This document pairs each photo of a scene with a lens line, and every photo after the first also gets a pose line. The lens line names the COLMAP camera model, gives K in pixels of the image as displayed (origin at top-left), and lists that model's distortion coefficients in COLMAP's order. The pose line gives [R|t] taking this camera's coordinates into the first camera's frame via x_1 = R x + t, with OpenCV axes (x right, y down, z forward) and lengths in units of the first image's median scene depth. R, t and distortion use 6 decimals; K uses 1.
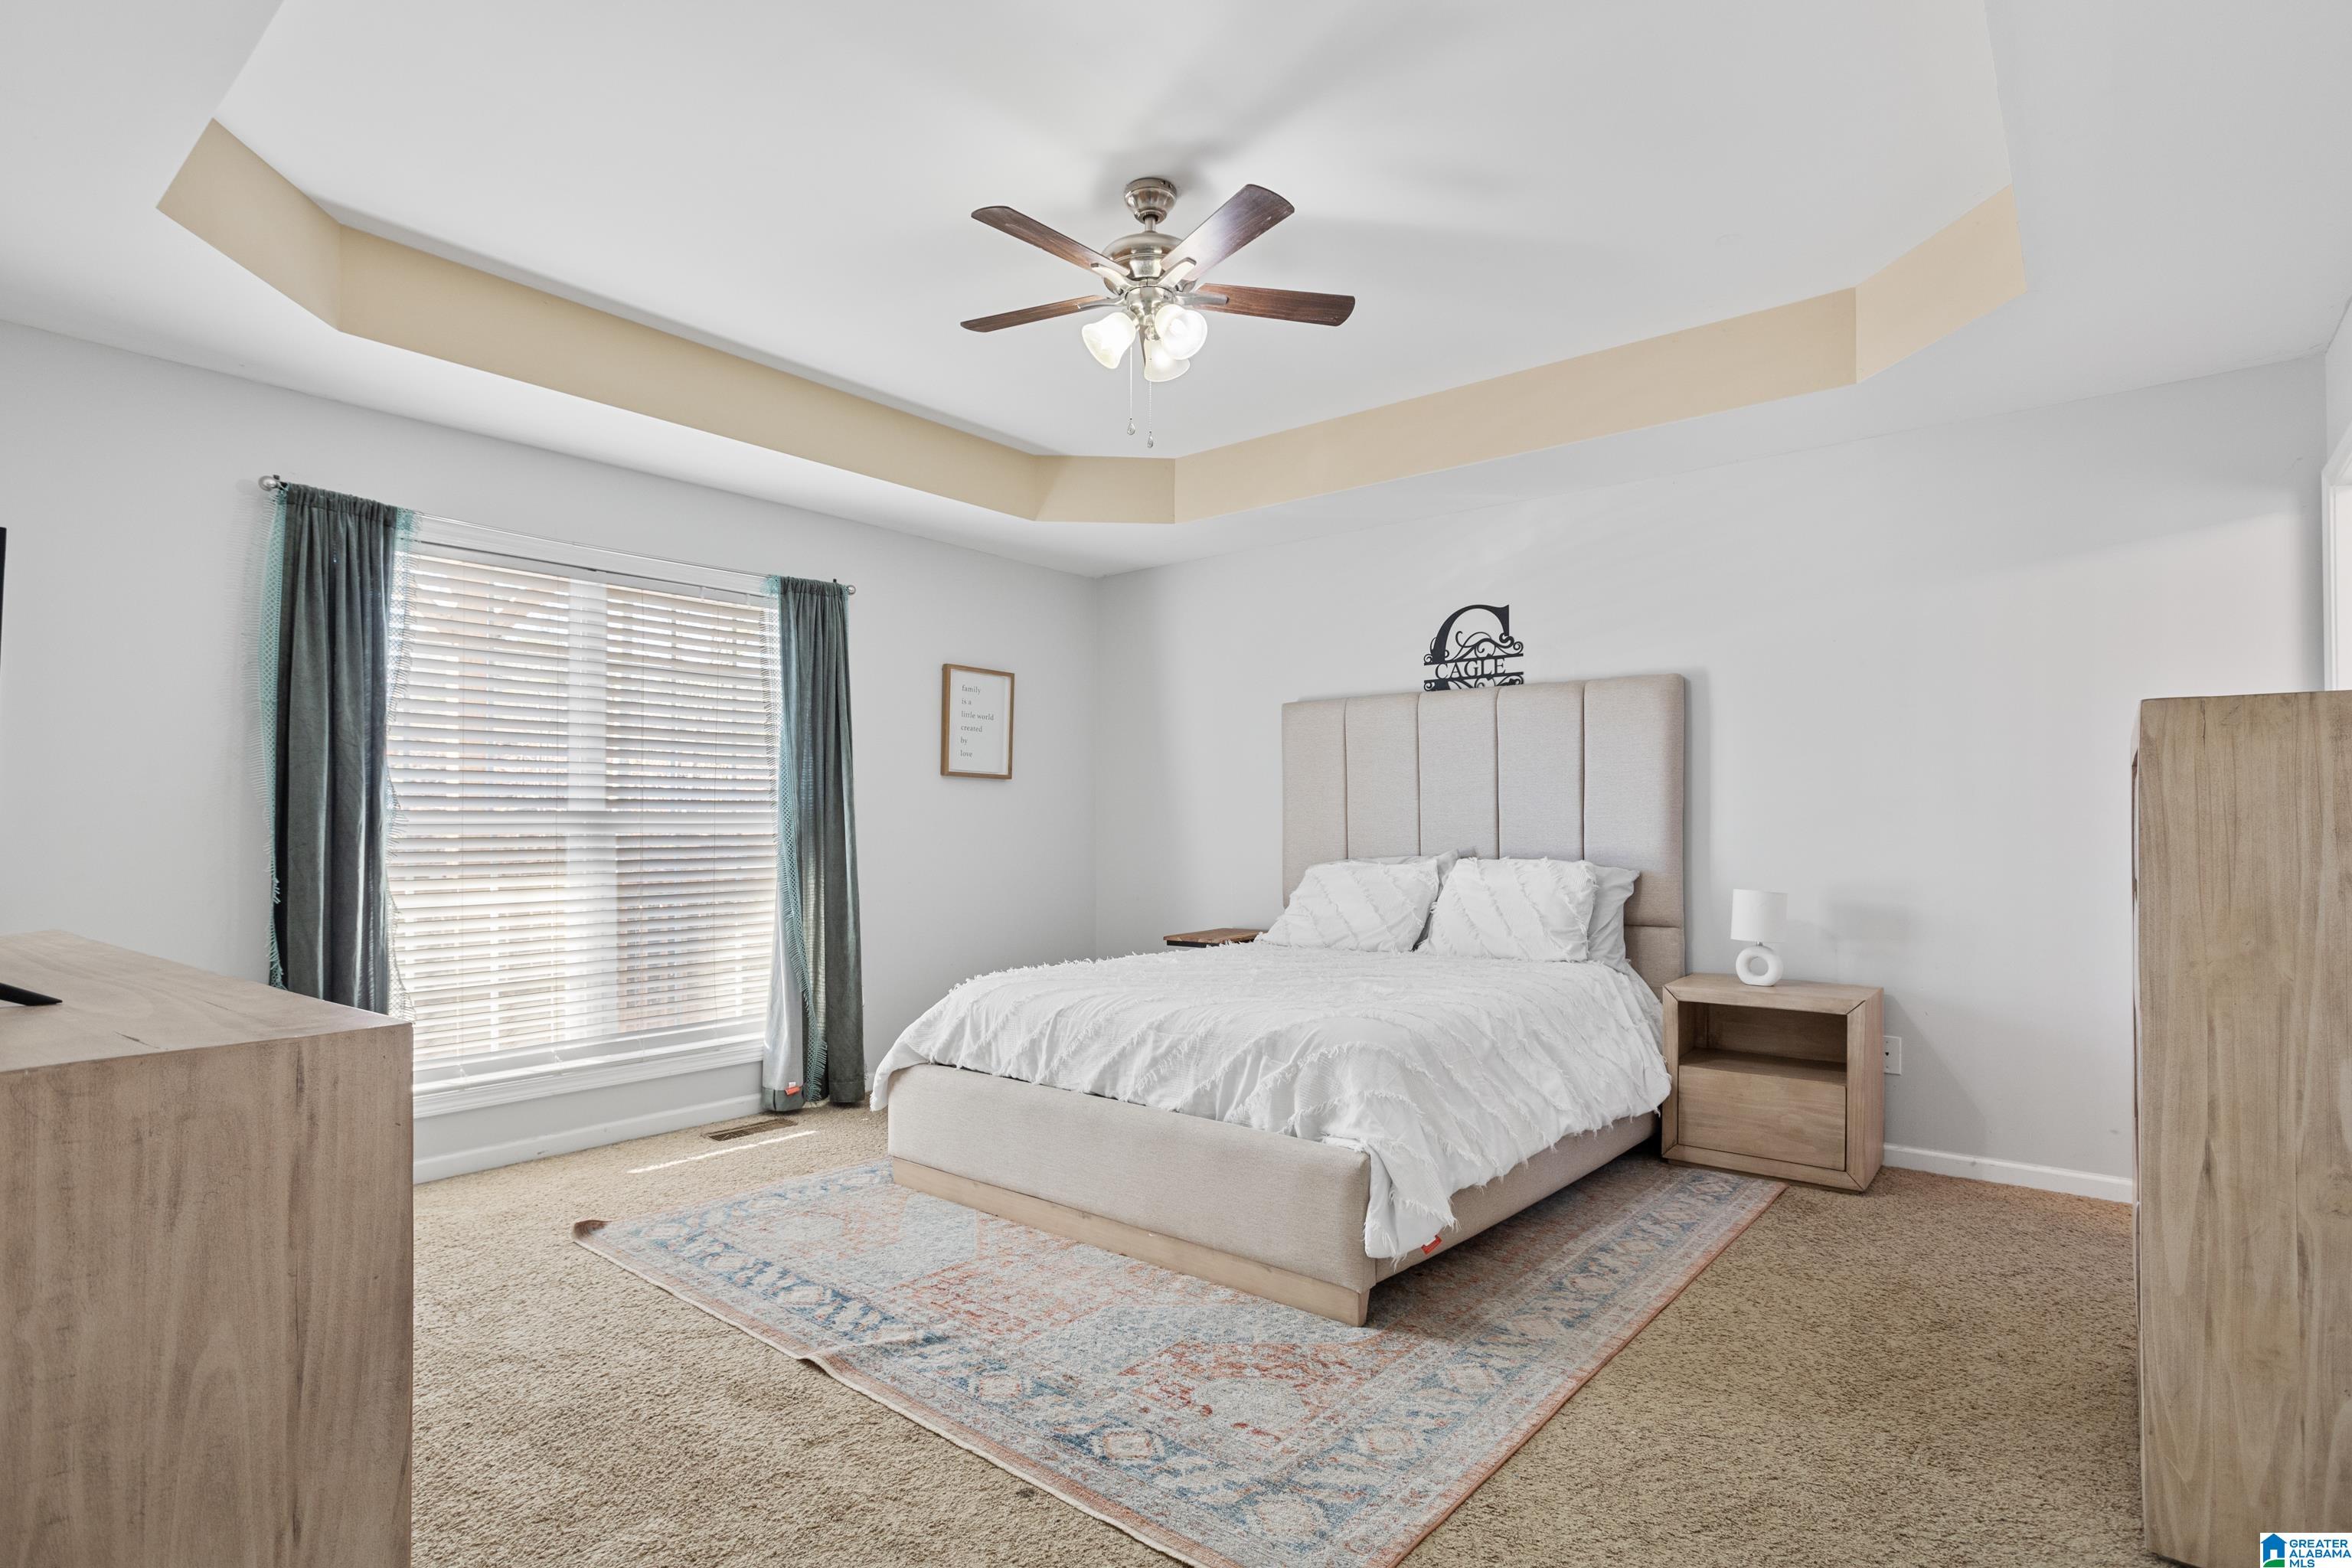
lens RADIAL K [[1162.3, 0, 1170.6], [0, 1162.3, 800.8], [0, 0, 1]] dist [-0.061769, 0.040945]
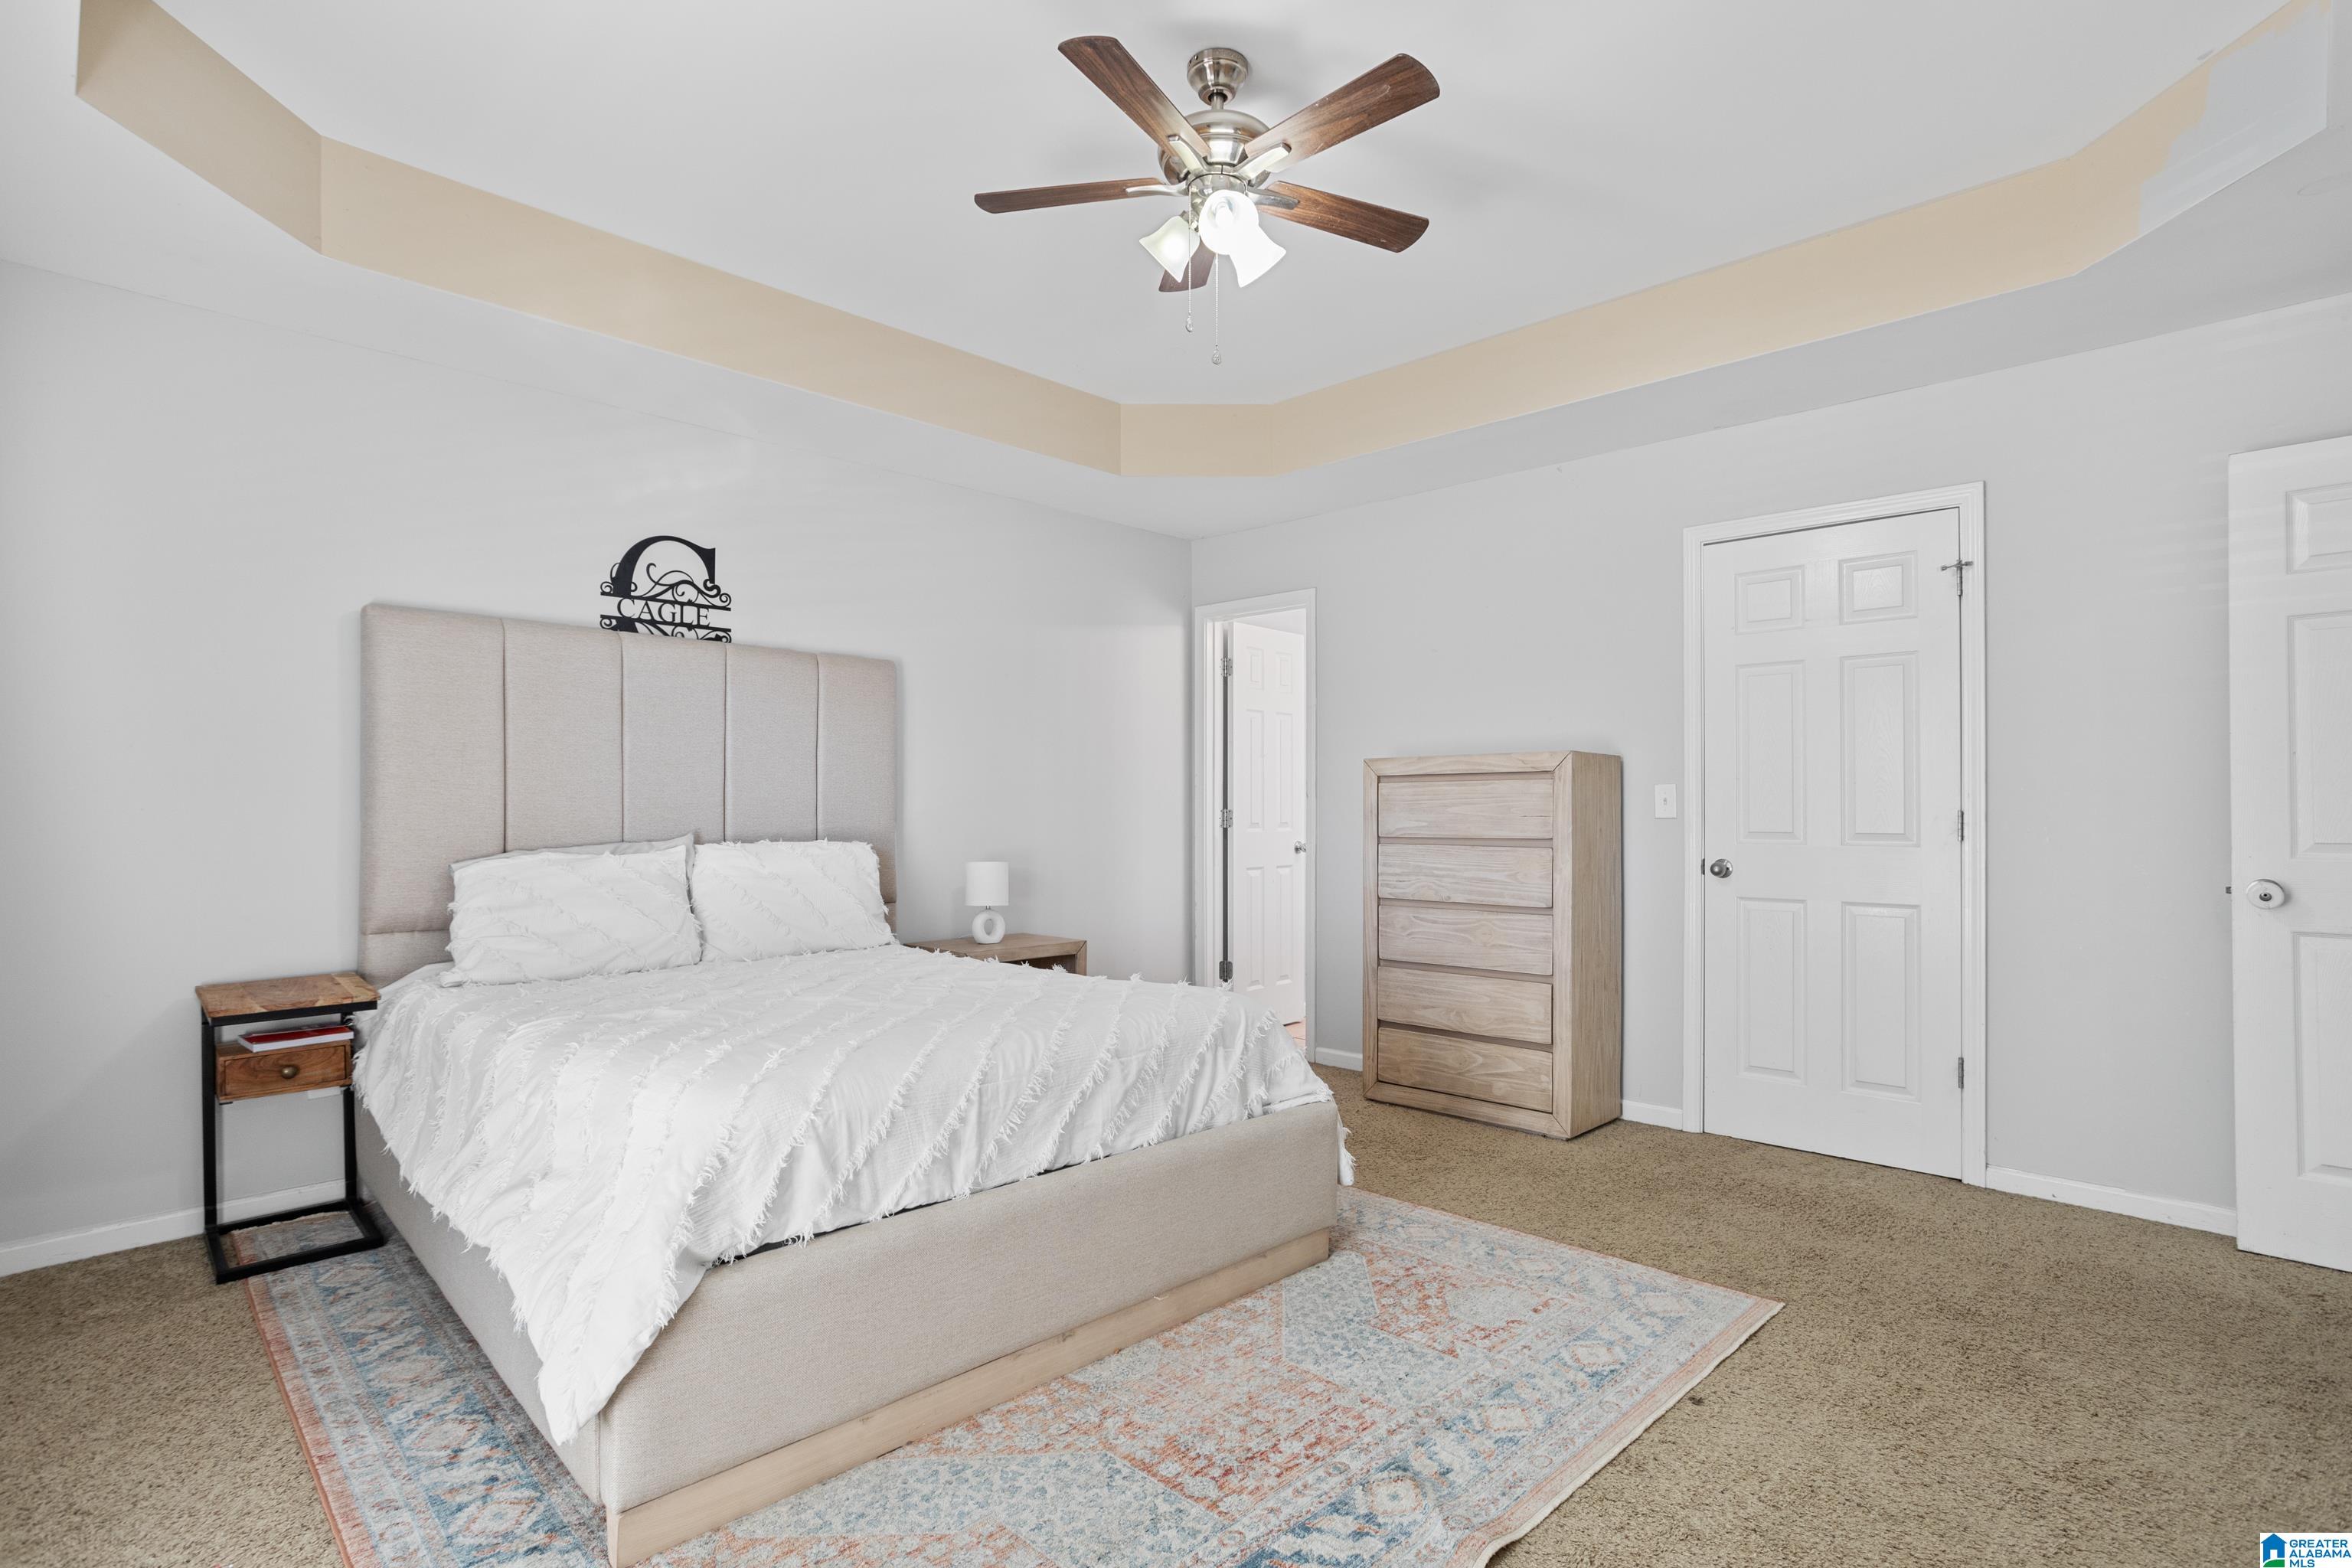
lens RADIAL K [[1162.3, 0, 1170.6], [0, 1162.3, 800.8], [0, 0, 1]] dist [-0.061769, 0.040945]
pose [[0.099982, 0.008870, 0.994950, -0.522309], [-0.023919, 0.999693, -0.006509, 0.015951], [-0.994702, -0.023148, 0.100163, 0.572289]]
